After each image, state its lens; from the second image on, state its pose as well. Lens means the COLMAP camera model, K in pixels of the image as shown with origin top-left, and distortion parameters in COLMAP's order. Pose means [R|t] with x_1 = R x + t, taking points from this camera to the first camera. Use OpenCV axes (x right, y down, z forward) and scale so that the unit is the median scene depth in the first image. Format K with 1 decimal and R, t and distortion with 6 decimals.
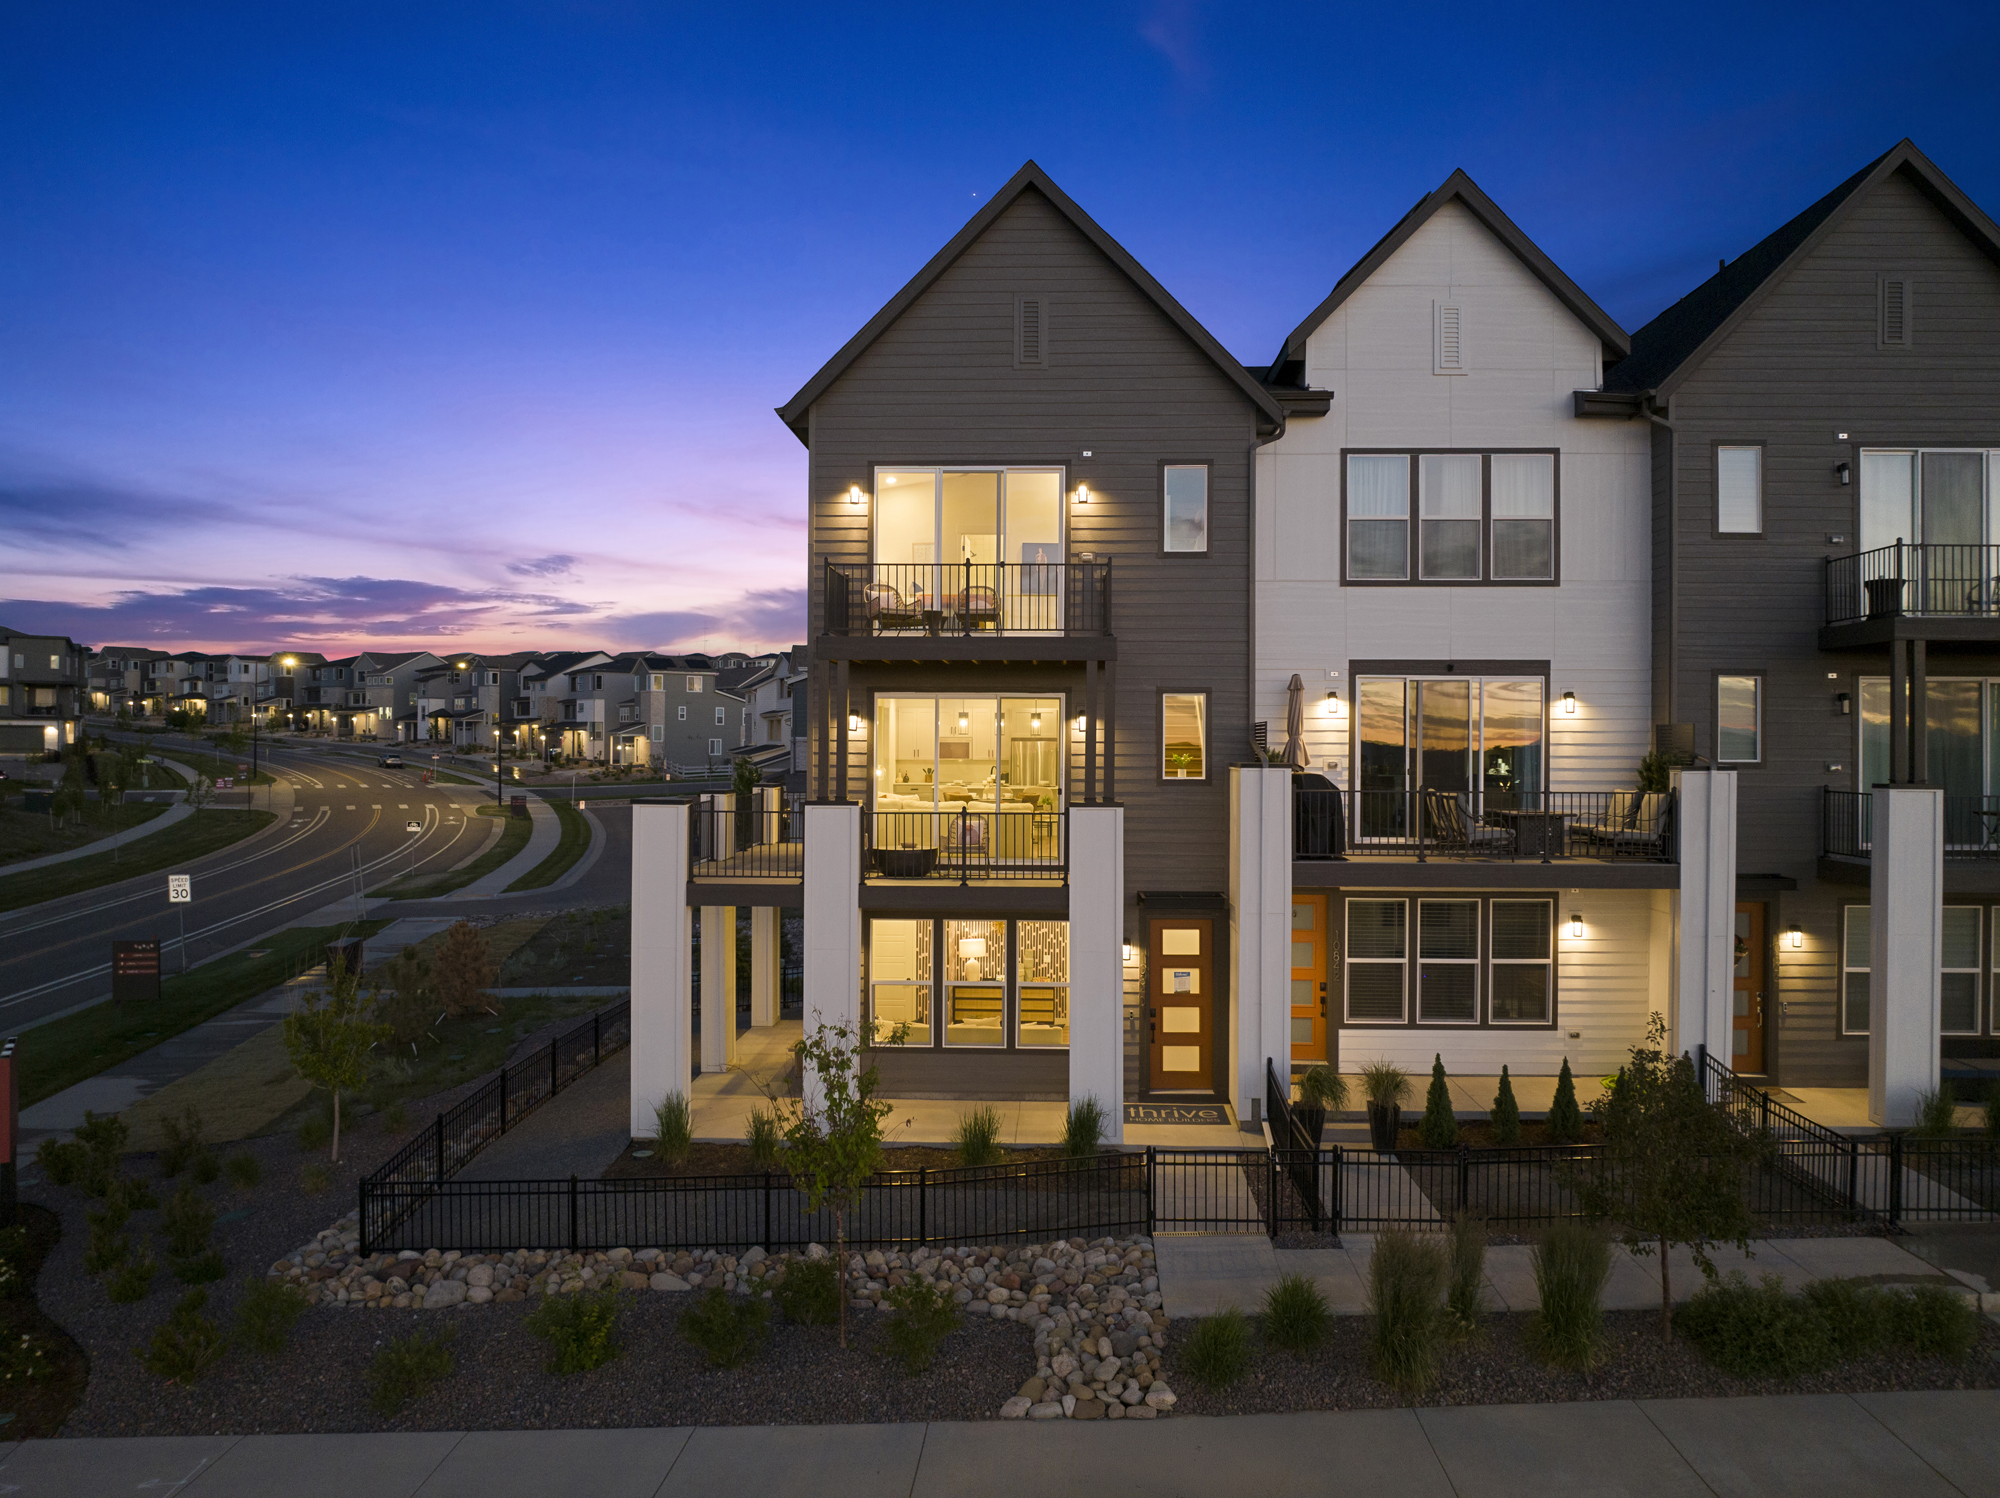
lens RADIAL K [[1406.9, 0, 1008.6], [0, 1406.9, 743.3], [0, 0, 1]] dist [-0.043268, 0.007920]
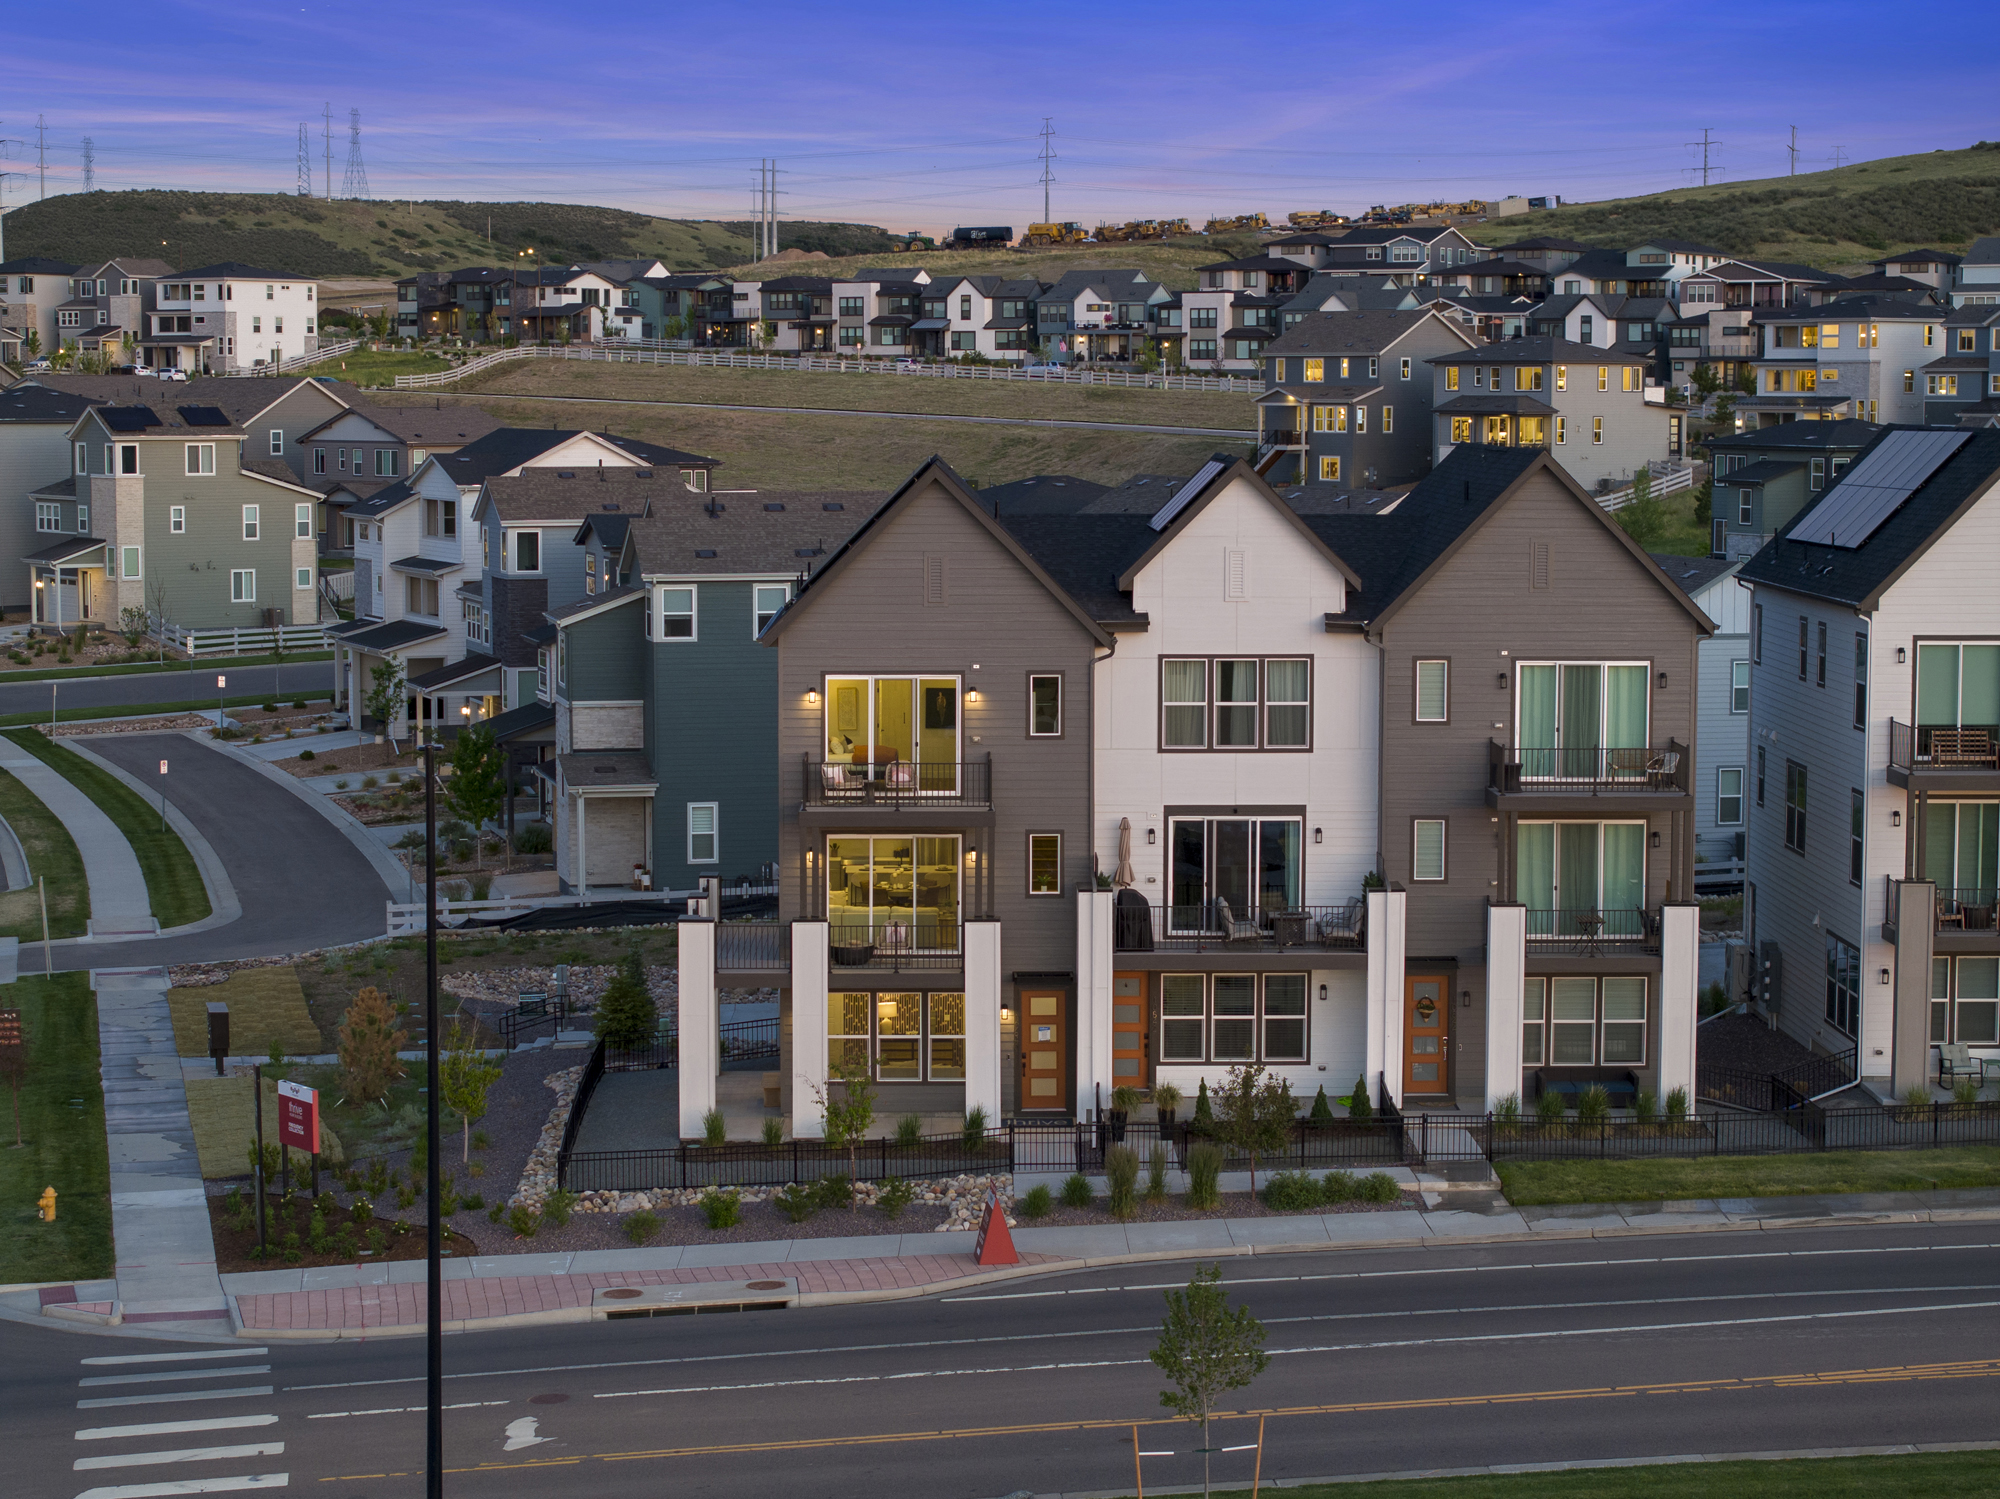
lens RADIAL K [[4021.7, 0, 988.2], [0, 4021.7, 794.3], [0, 0, 1]] dist [-0.185982, 1.314368]
pose [[0.998728, -0.009491, 0.049521, -0.133829], [0.004368, 0.994719, 0.102545, -0.493431], [-0.050232, -0.102199, 0.993495, -3.042543]]
